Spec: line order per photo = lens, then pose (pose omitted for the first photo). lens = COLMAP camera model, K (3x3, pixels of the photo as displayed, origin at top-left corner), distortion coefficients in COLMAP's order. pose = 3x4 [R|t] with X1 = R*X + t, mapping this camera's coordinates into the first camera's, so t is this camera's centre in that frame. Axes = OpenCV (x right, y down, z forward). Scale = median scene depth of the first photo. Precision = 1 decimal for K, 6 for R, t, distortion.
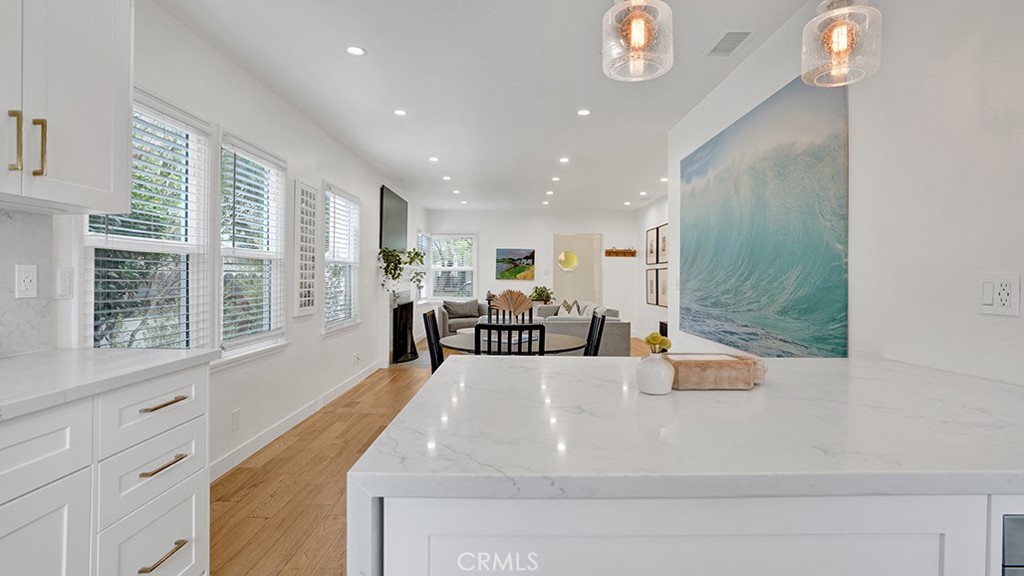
lens RADIAL K [[485.5, 0, 513.1], [0, 485.5, 274.9], [0, 0, 1]] dist [-0.029977, 0.002683]
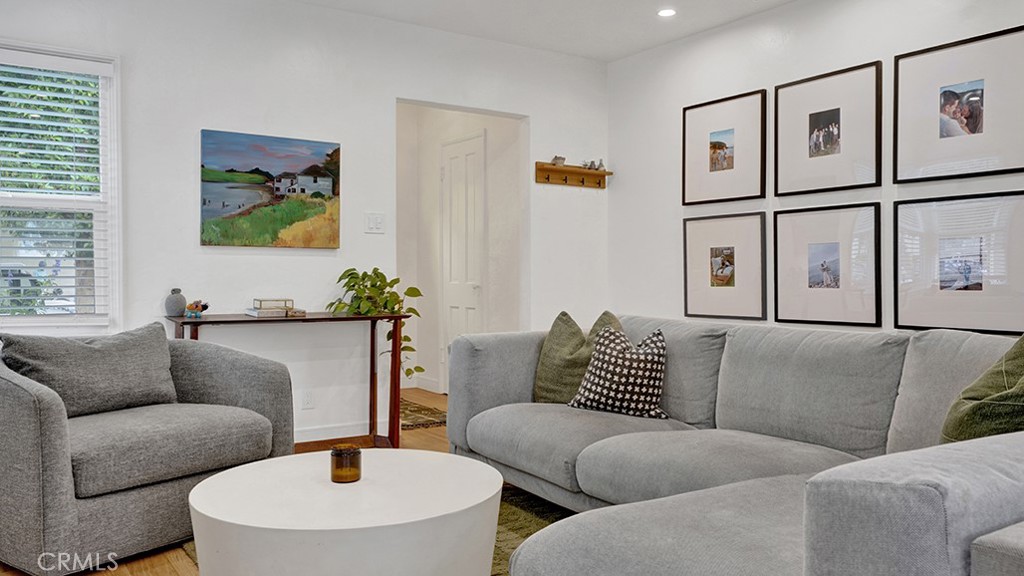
lens RADIAL K [[797.6, 0, 512.0], [0, 797.6, 288.6], [0, 0, 1]] dist [0.029582, -0.000876]
pose [[0.829199, -0.016694, 0.558704, -0.553356], [0.001768, 0.999627, 0.027246, 0.084506], [-0.558951, -0.021605, 0.828919, 2.119964]]
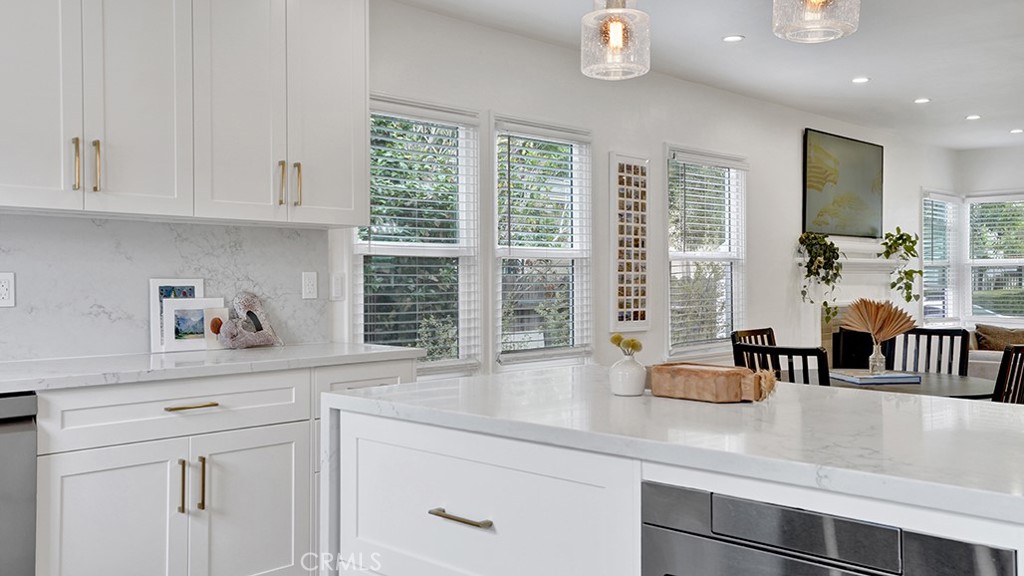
lens RADIAL K [[945.3, 0, 495.1], [0, 945.3, 277.8], [0, 0, 1]] dist [0.006197, 0.000000]
pose [[0.705380, -0.007186, -0.708793, 0.758388], [0.008351, 0.999963, -0.001827, 0.001496], [0.708780, -0.004631, 0.705414, -0.289223]]
